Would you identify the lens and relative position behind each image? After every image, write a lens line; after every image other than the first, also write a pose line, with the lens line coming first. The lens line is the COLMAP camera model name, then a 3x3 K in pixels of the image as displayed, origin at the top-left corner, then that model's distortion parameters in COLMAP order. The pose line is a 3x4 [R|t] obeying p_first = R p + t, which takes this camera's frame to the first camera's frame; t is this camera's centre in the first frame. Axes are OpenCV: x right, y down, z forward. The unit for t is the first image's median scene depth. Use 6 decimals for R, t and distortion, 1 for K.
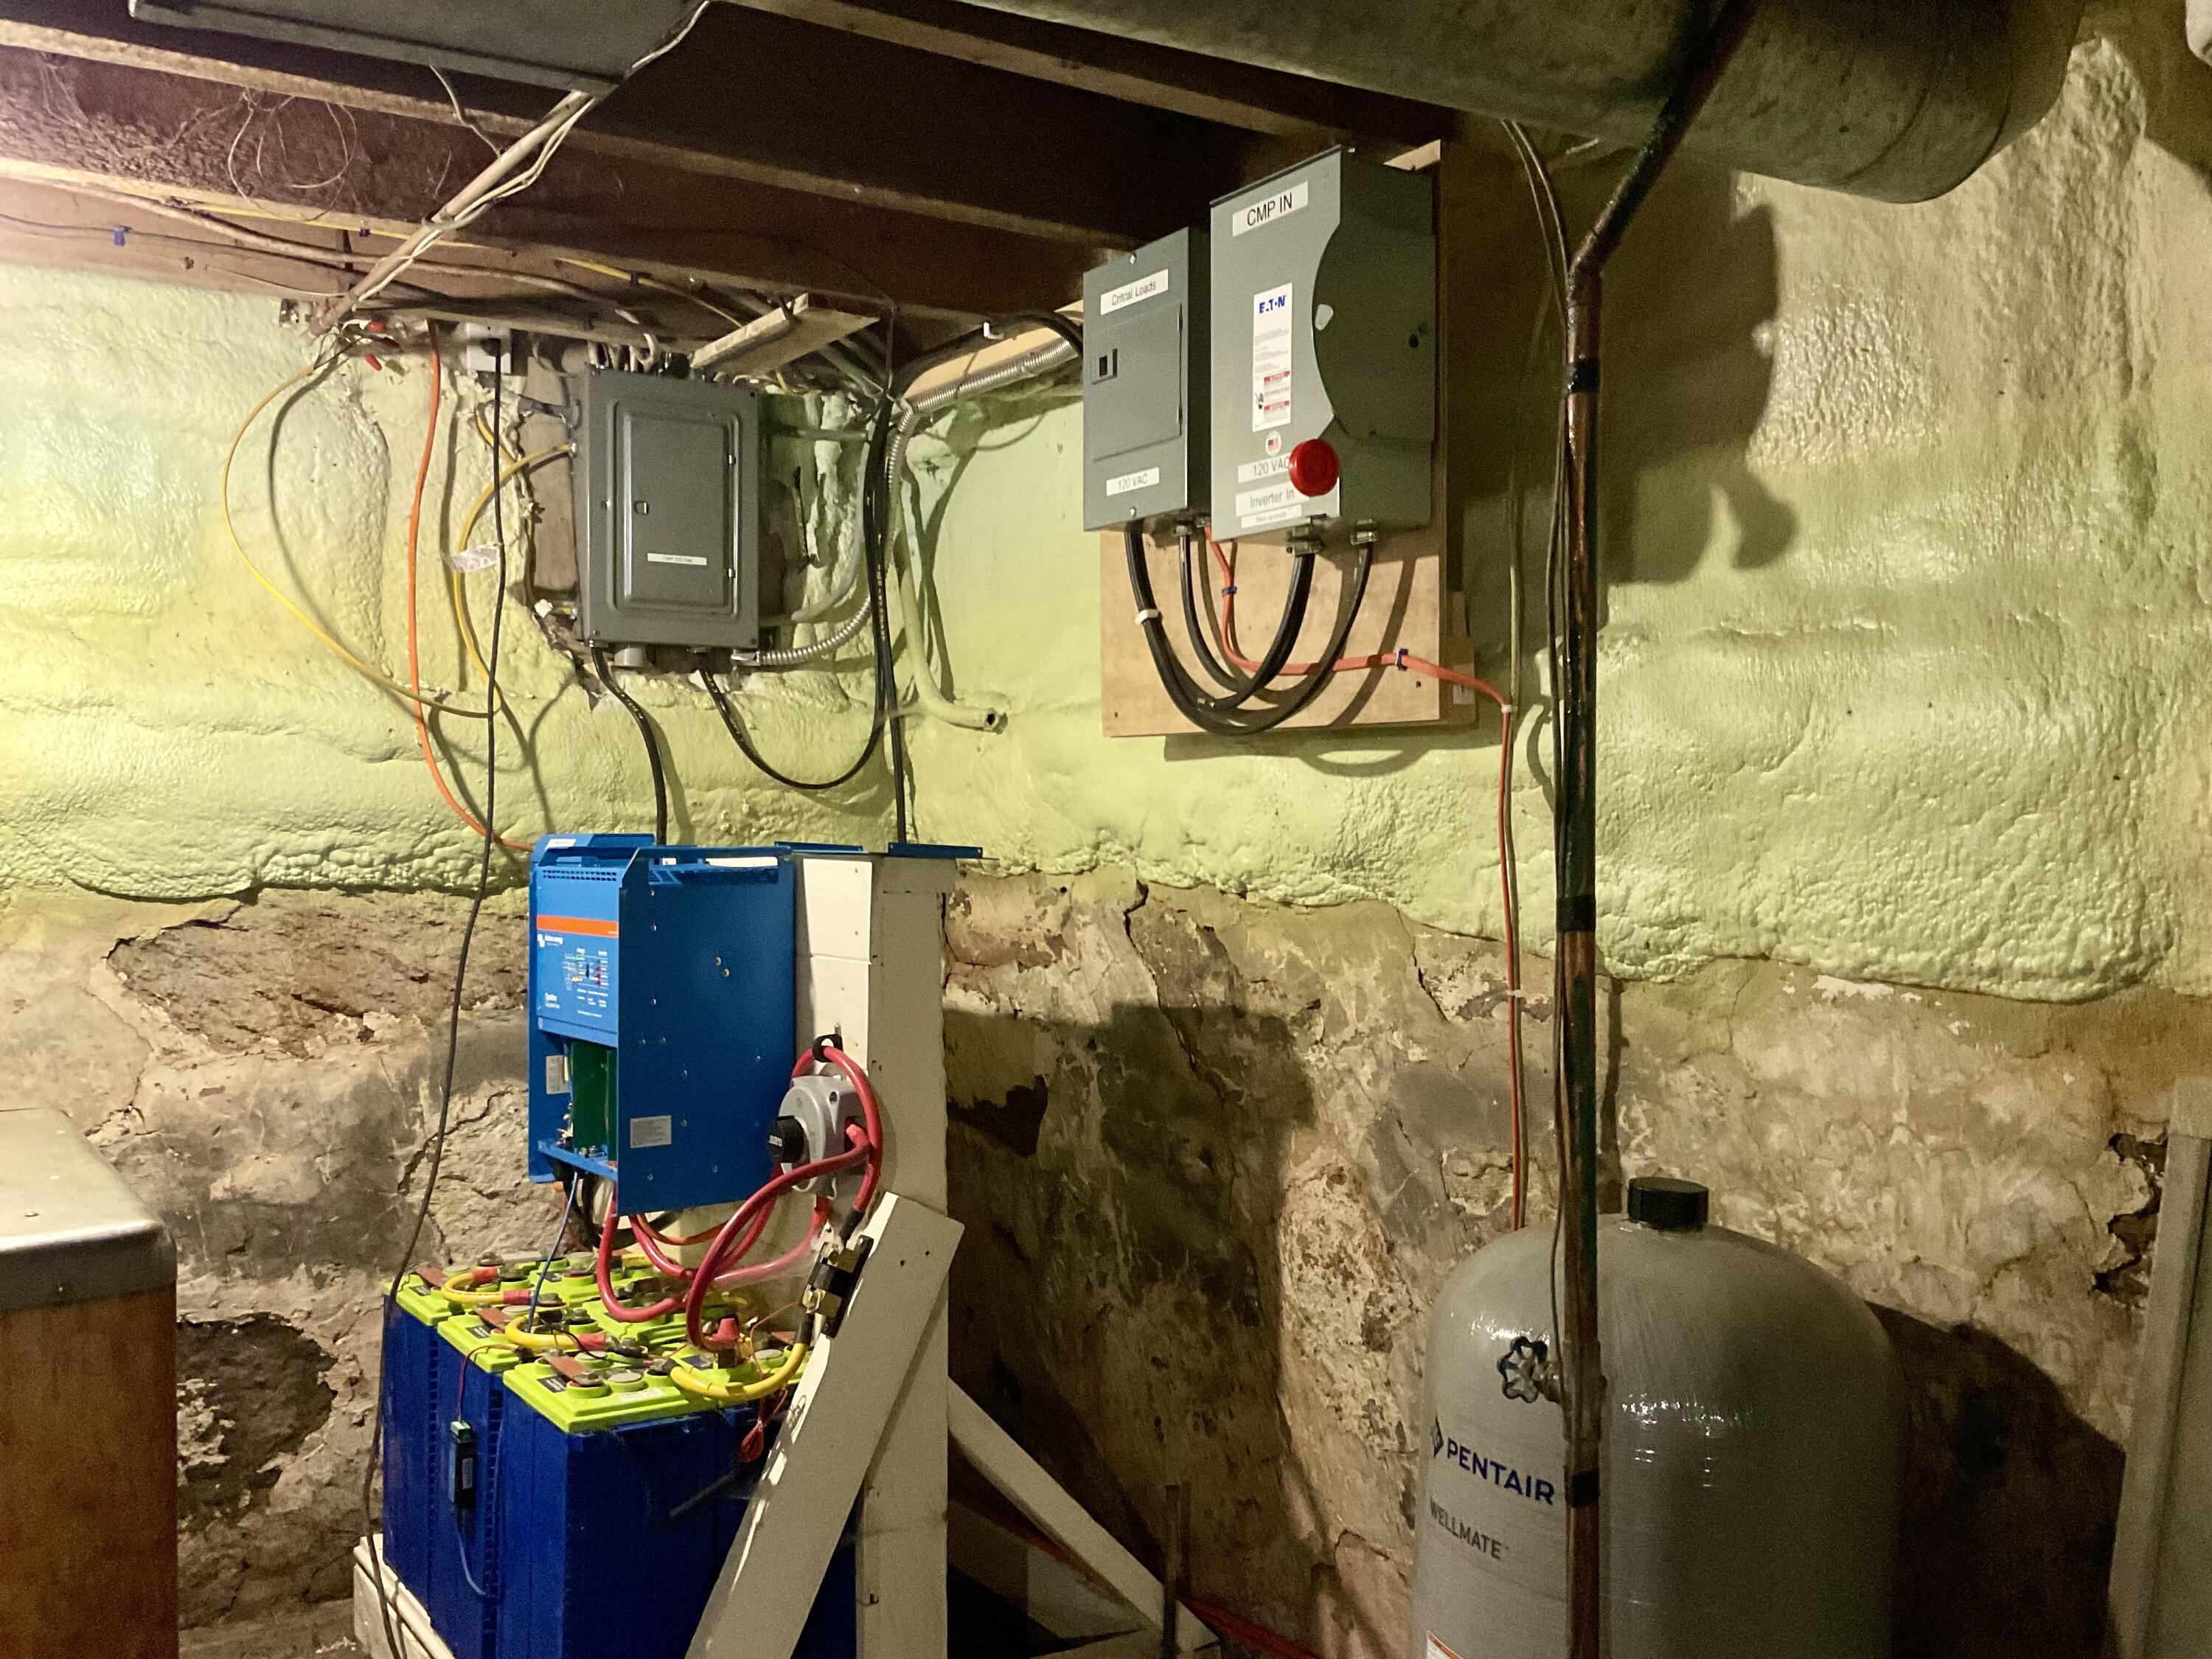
lens RADIAL K [[1864.7, 0, 1099.1], [0, 1864.7, 825.6], [0, 0, 1]] dist [0.069694, 0.000977]
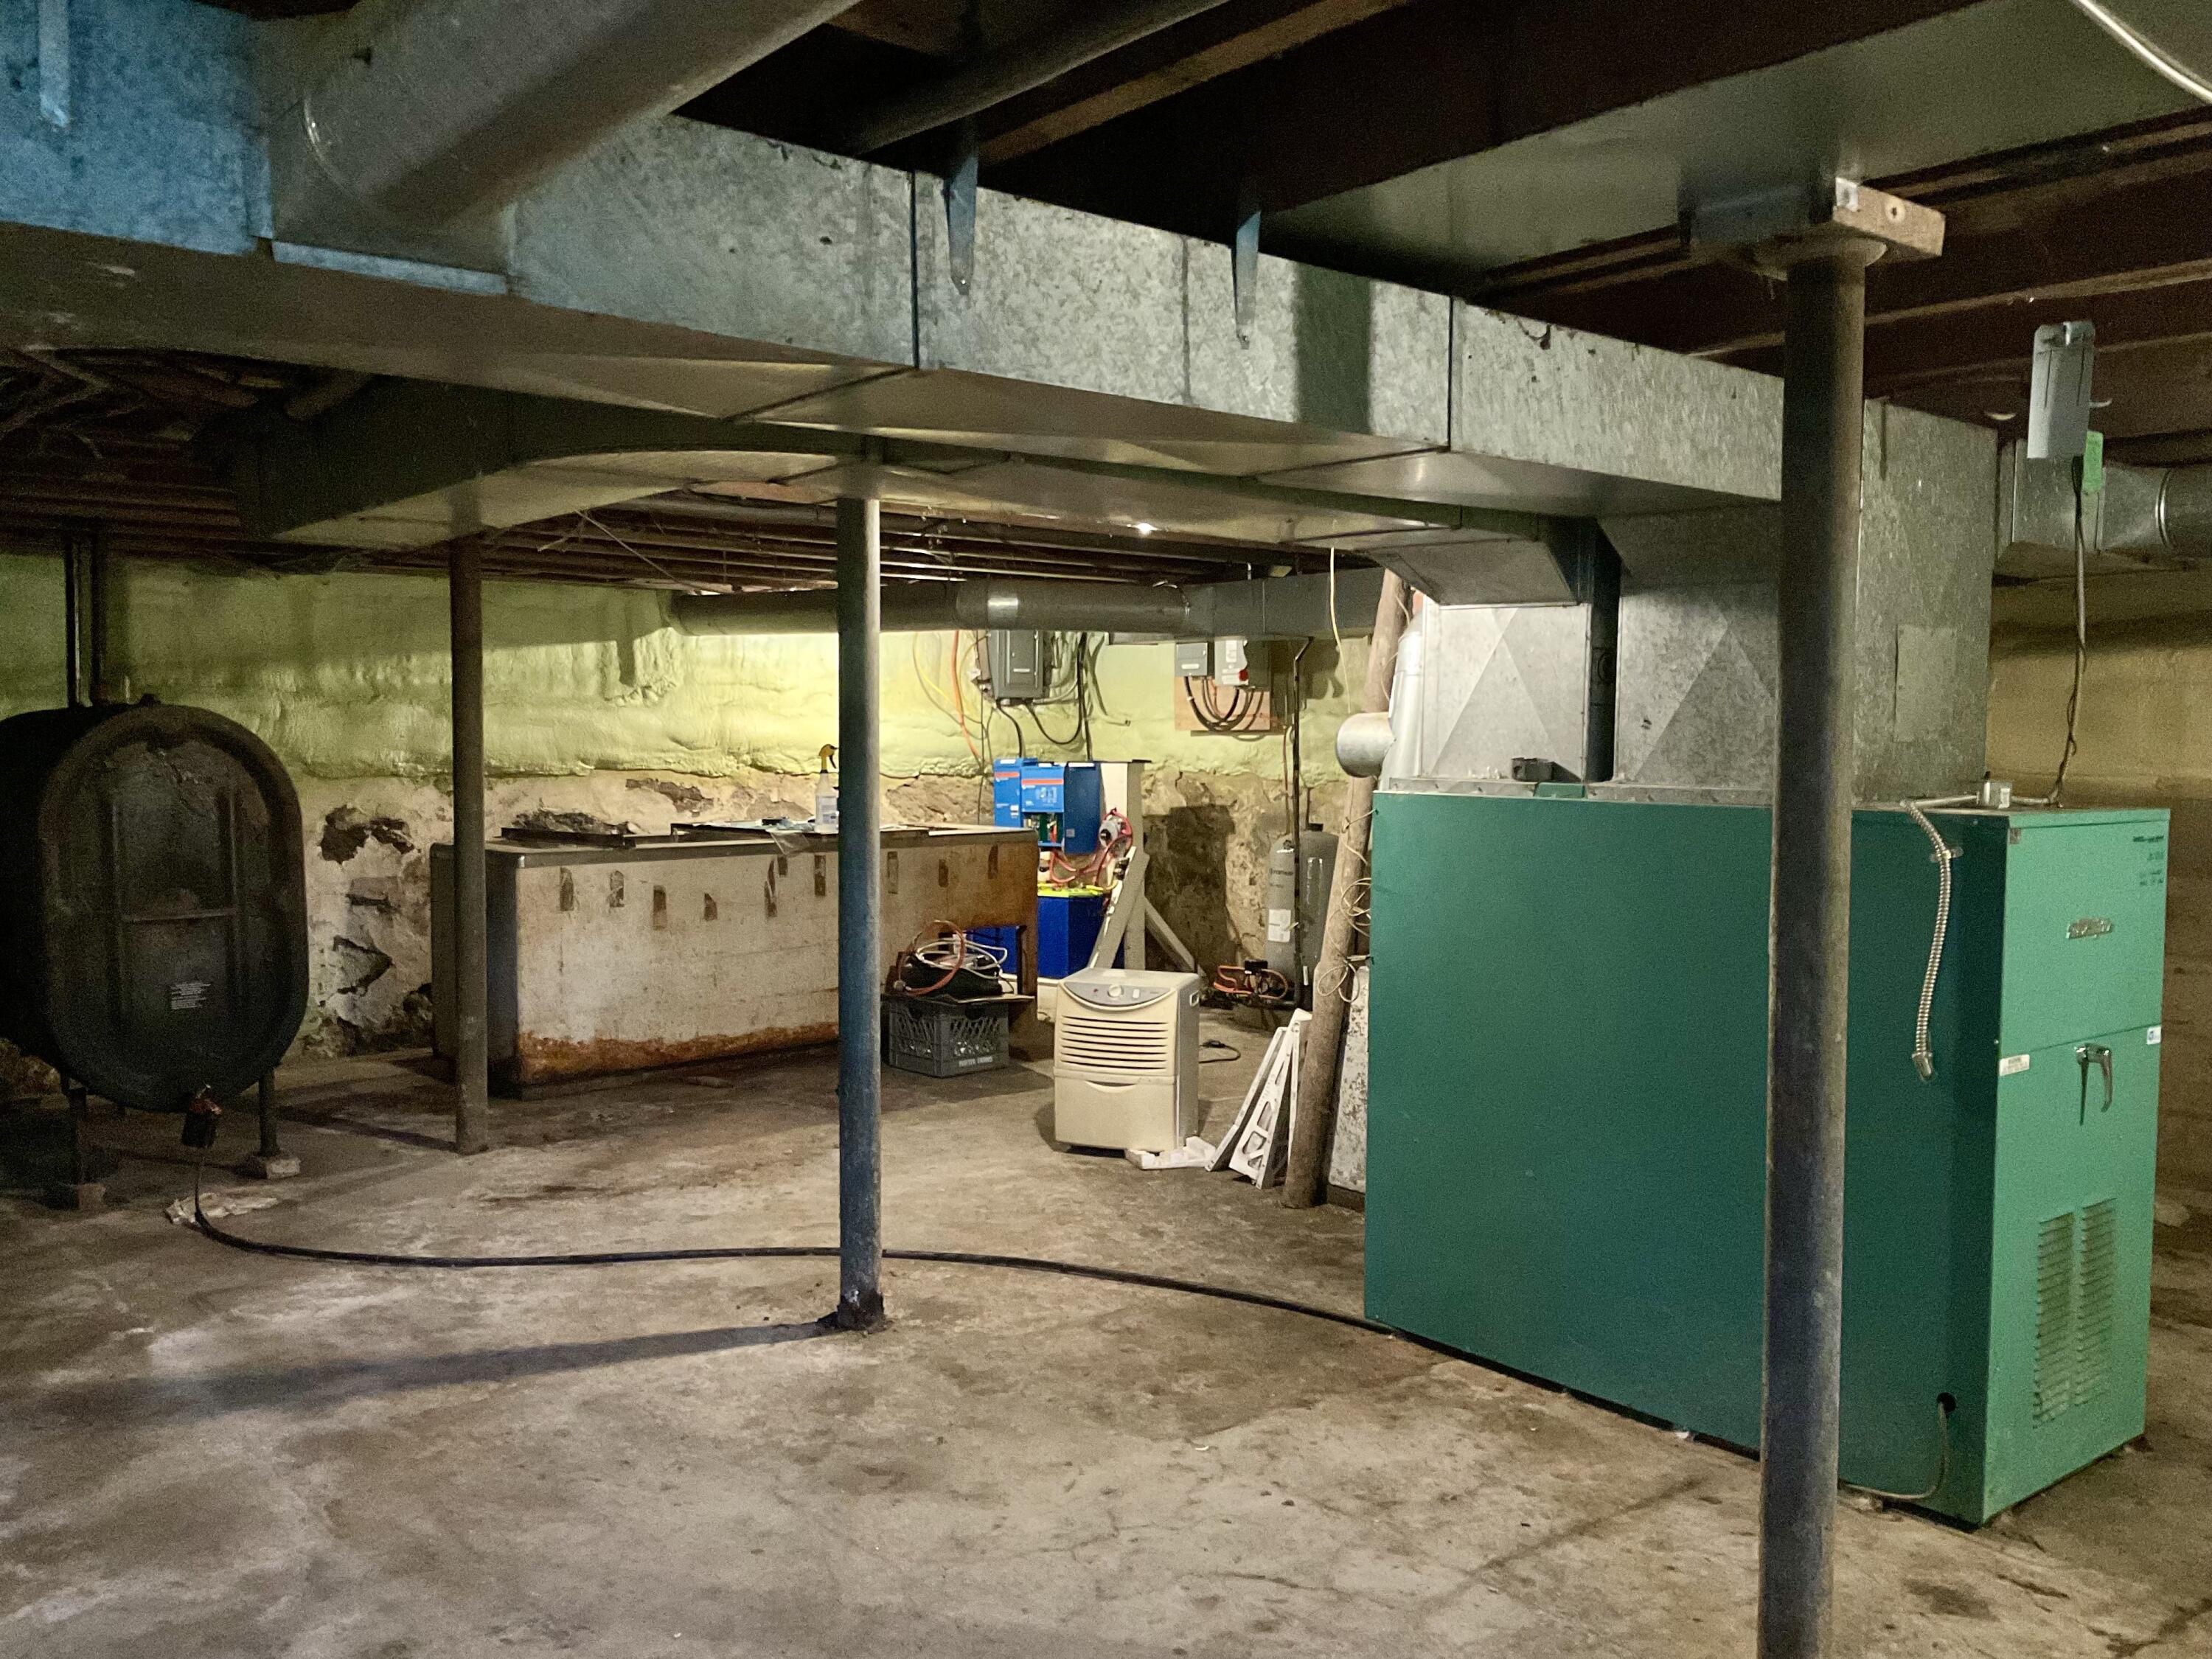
lens RADIAL K [[1864.7, 0, 1110.1], [0, 1864.7, 833.7], [0, 0, 1]] dist [0.069694, 0.000977]
pose [[0.992863, -0.009410, 0.118888, -0.592567], [0.005150, 0.999335, 0.036089, 0.023472], [-0.119149, -0.035219, 0.992252, -2.753356]]
